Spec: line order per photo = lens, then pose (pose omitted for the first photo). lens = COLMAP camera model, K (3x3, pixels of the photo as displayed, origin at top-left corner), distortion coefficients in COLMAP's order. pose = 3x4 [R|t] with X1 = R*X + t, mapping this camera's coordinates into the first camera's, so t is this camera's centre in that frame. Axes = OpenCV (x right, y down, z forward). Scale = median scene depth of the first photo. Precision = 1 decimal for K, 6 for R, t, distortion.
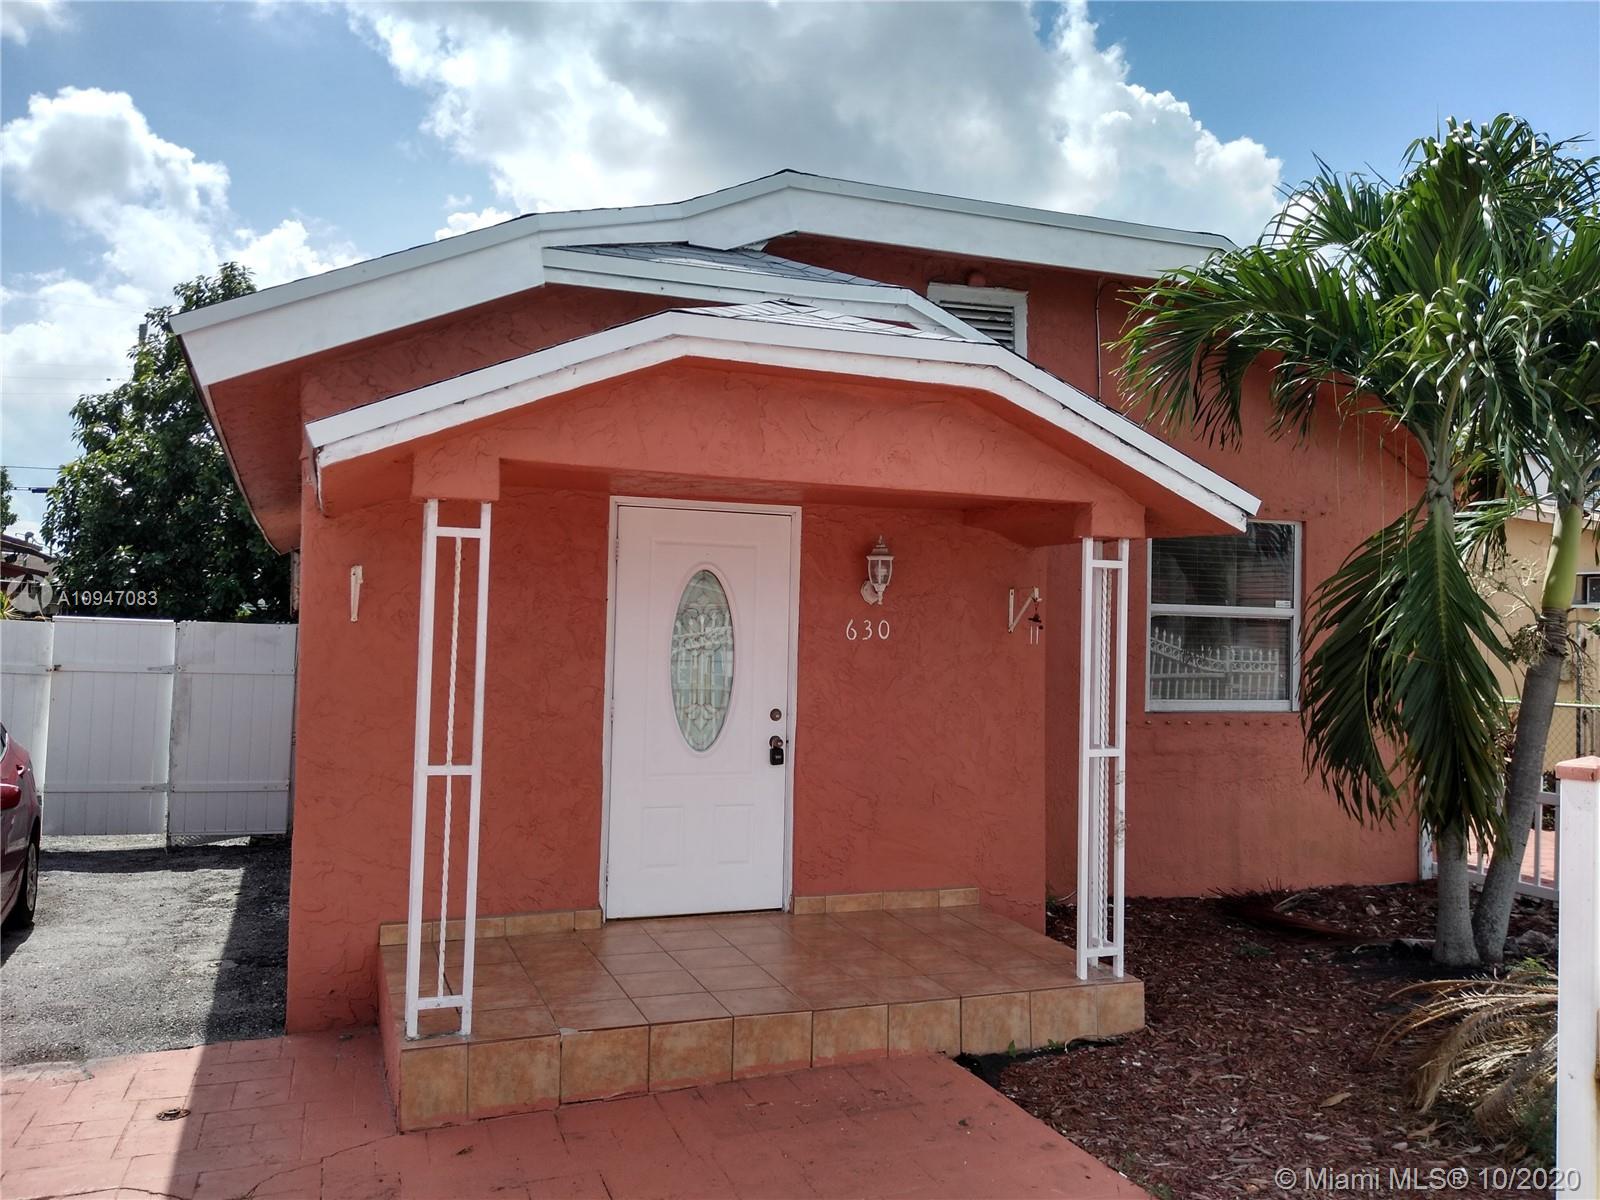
lens RADIAL K [[1234.0, 0, 800.0], [0, 1234.0, 600.0], [0, 0, 1]] dist [-0.003067, -0.001332]
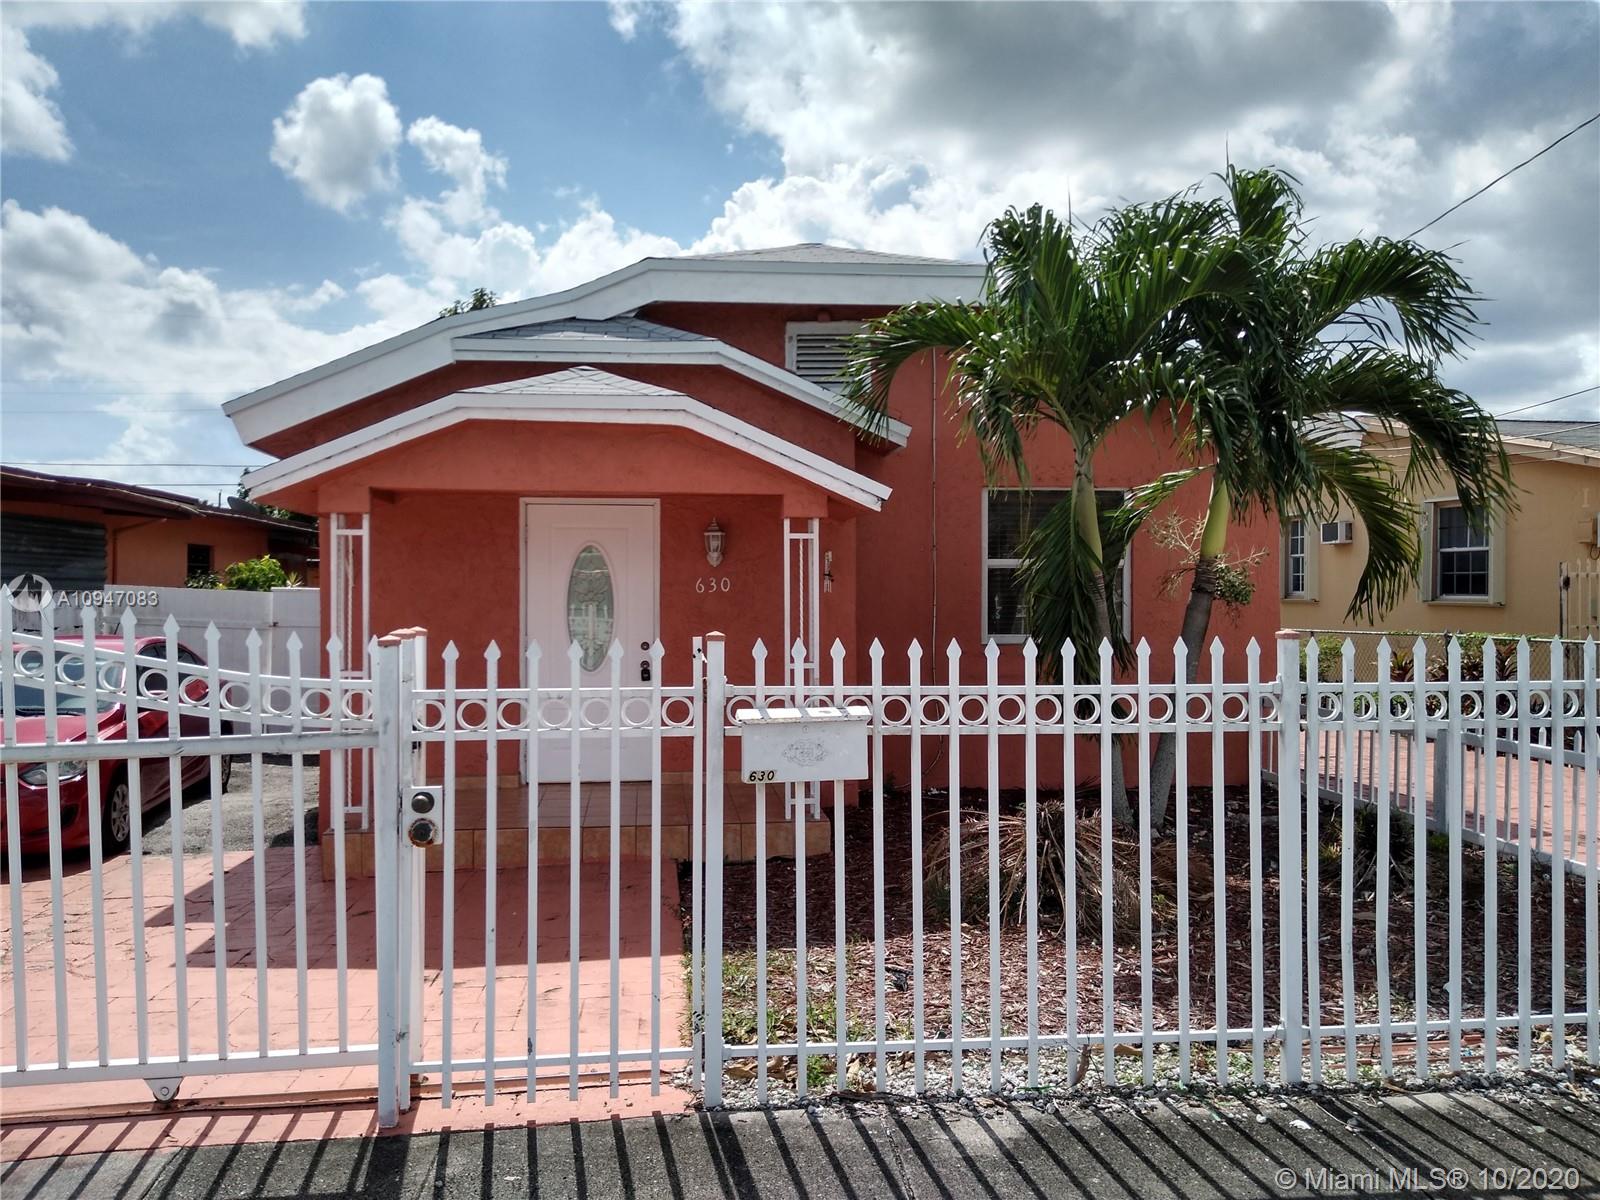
lens RADIAL K [[1234.0, 0, 800.0], [0, 1234.0, 600.0], [0, 0, 1]] dist [-0.003067, -0.001332]
pose [[0.974306, -0.019711, -0.224364, 0.527452], [0.026849, 0.999224, 0.028809, 0.003994], [0.223622, -0.034093, 0.974079, -0.382171]]
